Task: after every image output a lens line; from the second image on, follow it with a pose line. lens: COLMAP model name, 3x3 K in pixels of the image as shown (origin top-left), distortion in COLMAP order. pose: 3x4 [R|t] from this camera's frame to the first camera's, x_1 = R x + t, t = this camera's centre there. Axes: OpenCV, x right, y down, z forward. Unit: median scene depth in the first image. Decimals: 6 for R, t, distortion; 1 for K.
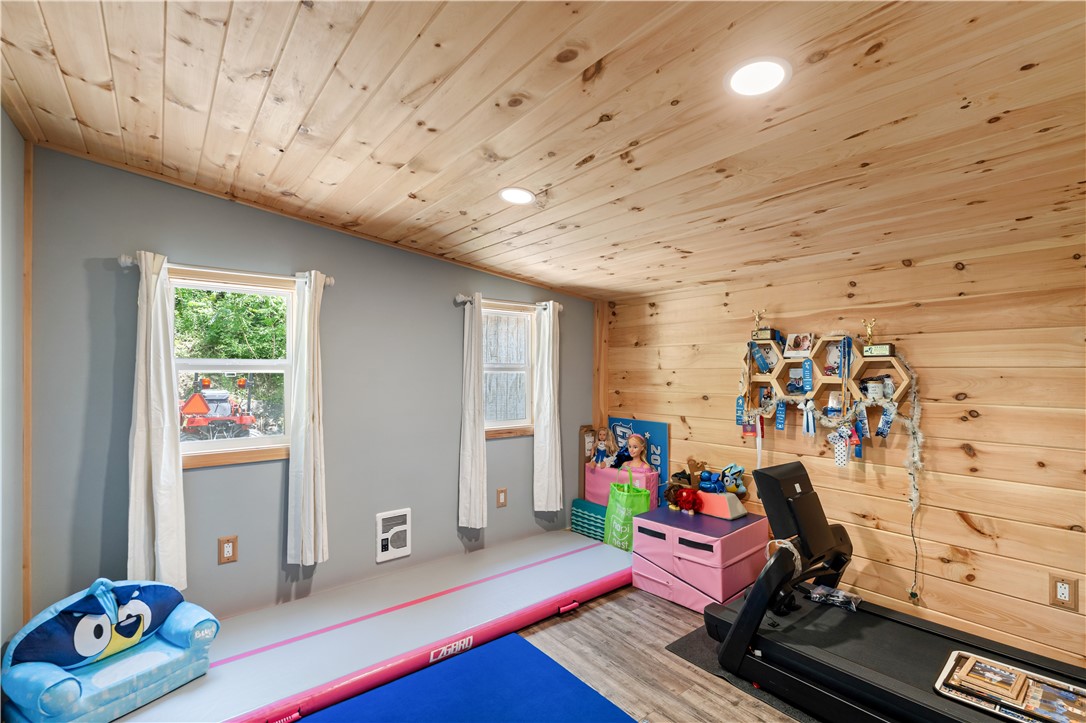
lens RADIAL K [[481.3, 0, 547.7], [0, 481.3, 372.3], [0, 0, 1]] dist [-0.002821, -0.000140]
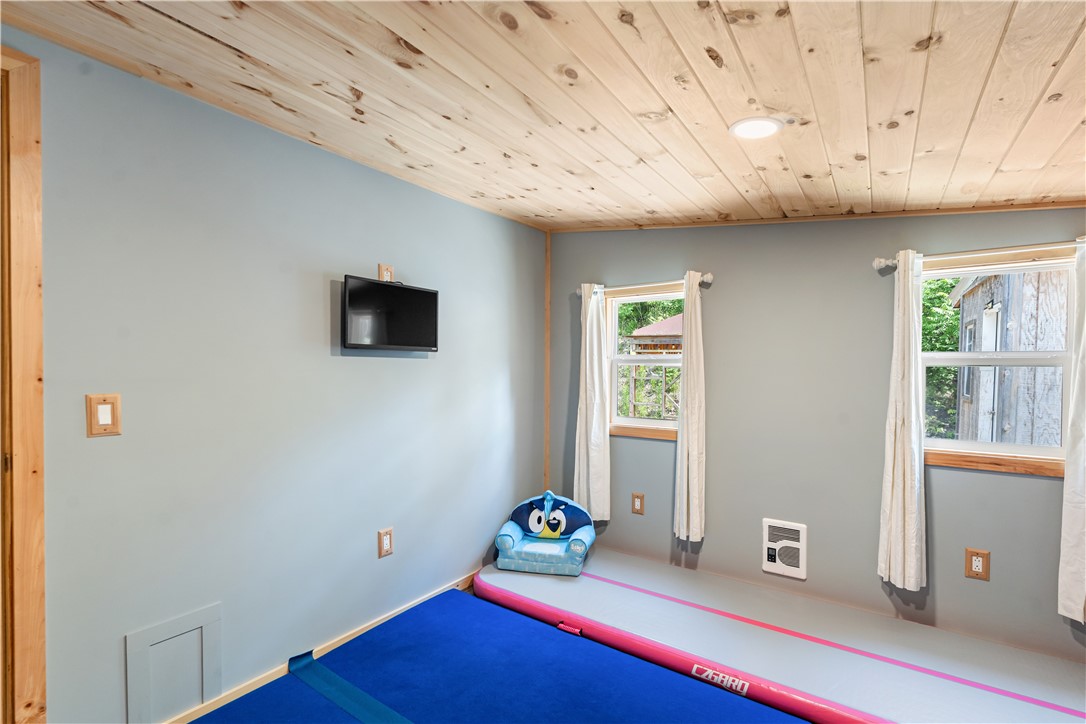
lens RADIAL K [[481.3, 0, 547.7], [0, 481.3, 372.8], [0, 0, 1]] dist [-0.002821, -0.000140]
pose [[0.287087, 0.010782, -0.957844, 0.528718], [-0.003696, 0.999942, 0.010149, 0.009445], [0.957897, 0.000626, 0.287110, 0.434167]]
